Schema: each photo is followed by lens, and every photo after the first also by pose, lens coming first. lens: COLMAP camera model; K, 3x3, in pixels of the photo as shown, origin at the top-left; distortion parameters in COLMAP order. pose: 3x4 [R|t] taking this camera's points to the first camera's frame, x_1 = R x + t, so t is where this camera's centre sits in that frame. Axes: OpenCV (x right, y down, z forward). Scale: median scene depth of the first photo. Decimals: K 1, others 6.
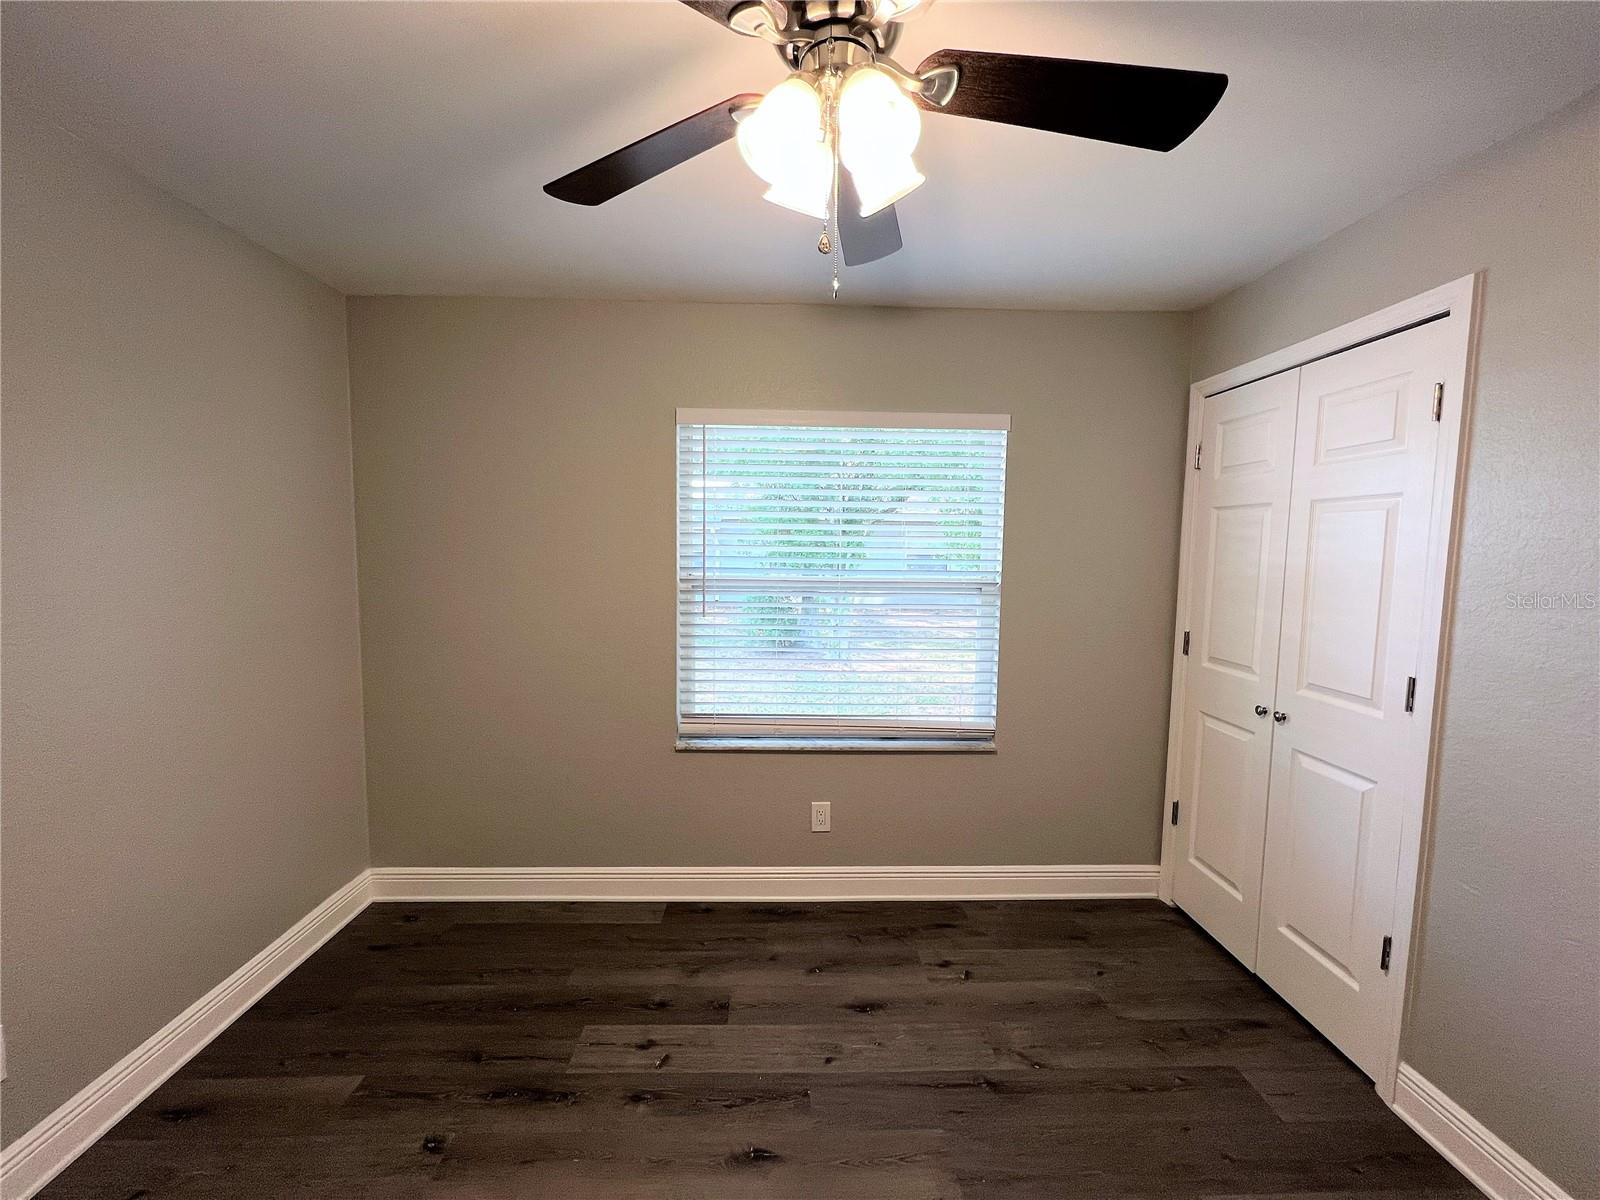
lens RADIAL K [[637.9, 0, 797.4], [0, 637.9, 609.0], [0, 0, 1]] dist [0.002841, -0.000618]
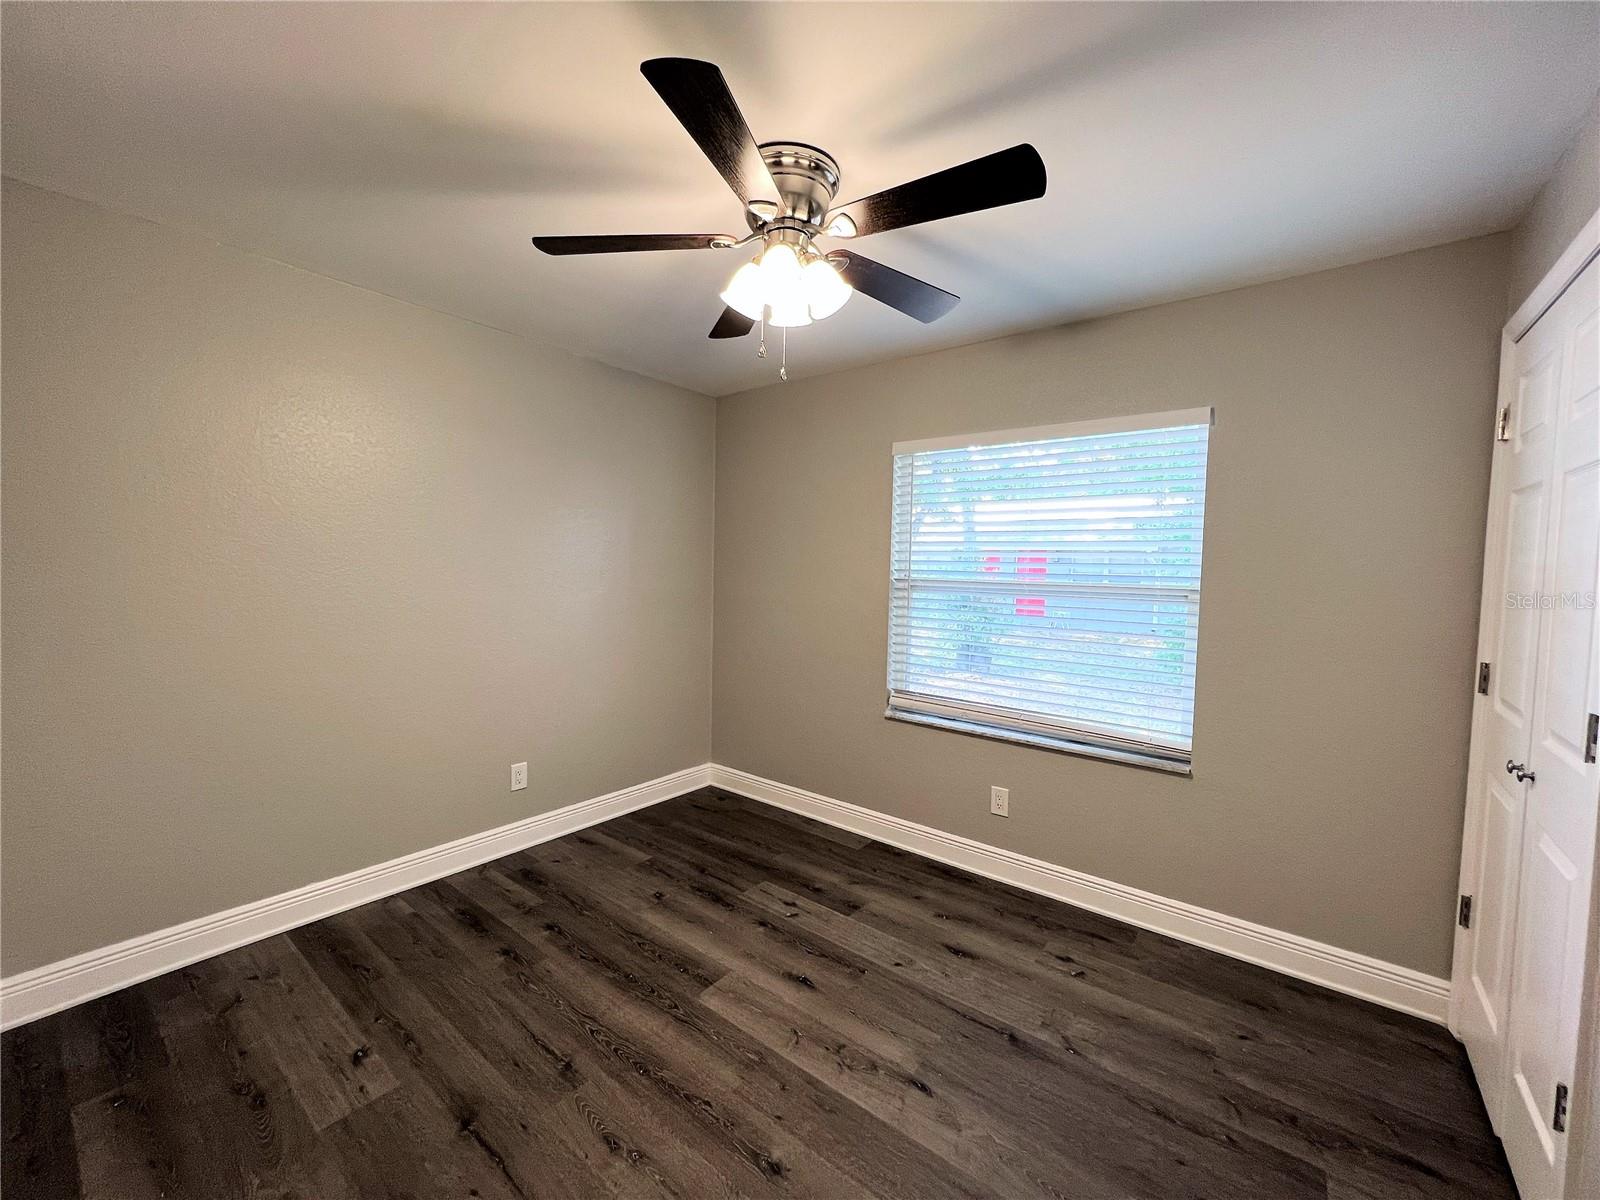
lens RADIAL K [[637.9, 0, 789.5], [0, 637.9, 608.6], [0, 0, 1]] dist [0.002841, -0.000618]
pose [[0.764490, 0.049503, -0.642732, 0.521129], [-0.070244, 0.997507, -0.006723, 0.038075], [0.640797, 0.050287, 0.766062, -0.087285]]
